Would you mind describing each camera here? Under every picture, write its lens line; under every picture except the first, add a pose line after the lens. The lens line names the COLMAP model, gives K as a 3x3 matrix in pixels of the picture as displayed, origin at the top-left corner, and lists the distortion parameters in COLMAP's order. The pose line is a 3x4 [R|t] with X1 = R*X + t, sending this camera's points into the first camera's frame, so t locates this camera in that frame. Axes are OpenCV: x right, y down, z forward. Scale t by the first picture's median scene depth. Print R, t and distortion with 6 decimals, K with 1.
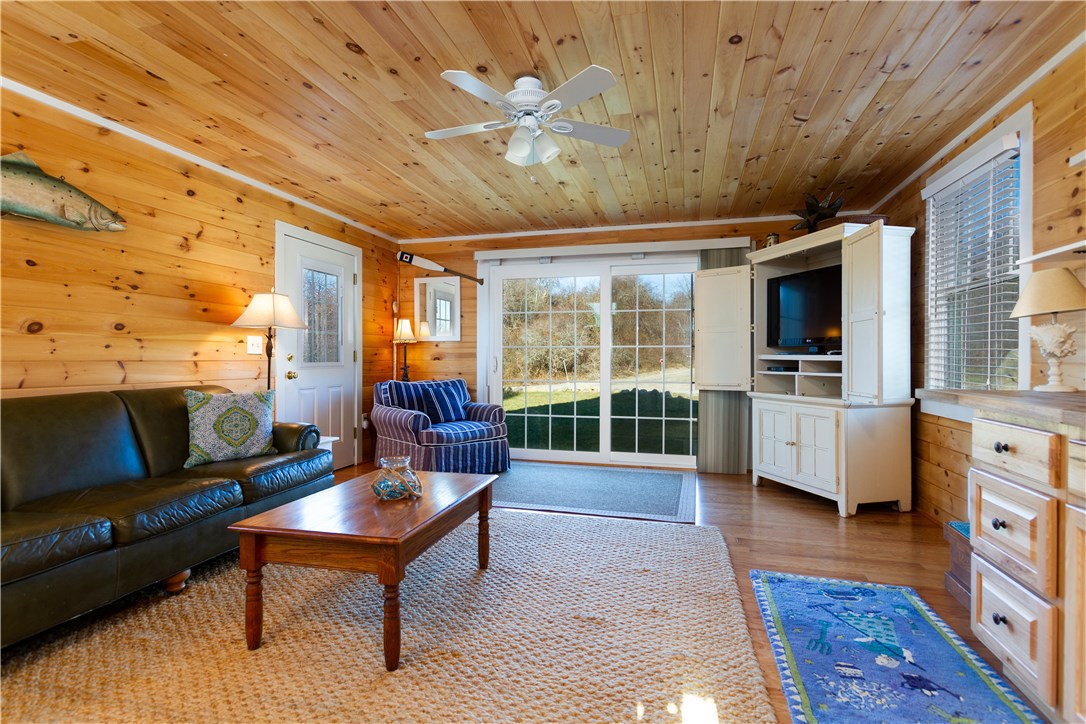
lens RADIAL K [[498.2, 0, 543.5], [0, 498.2, 360.5], [0, 0, 1]] dist [0.007798, -0.000542]
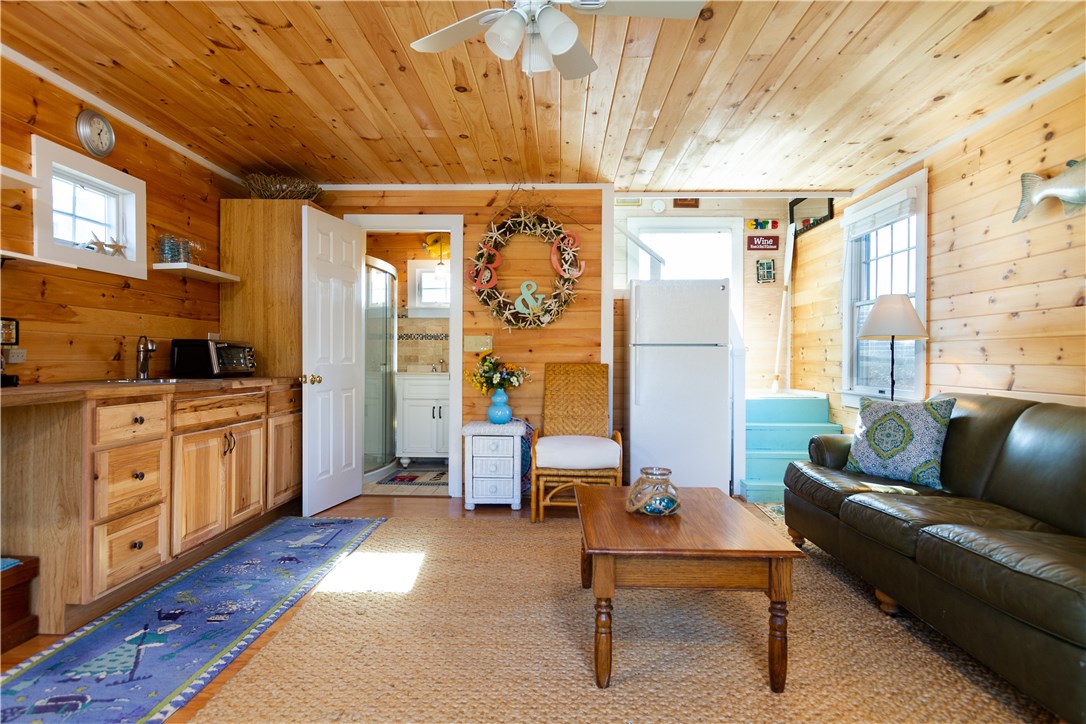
lens RADIAL K [[604.9, 0, 542.3], [0, 604.9, 361.6], [0, 0, 1]] dist [-0.000899, -0.000152]
pose [[-0.970203, 0.005523, -0.242229, 0.189800], [0.003879, 0.999966, 0.007264, 0.008195], [0.242261, 0.006108, -0.970192, 2.273683]]
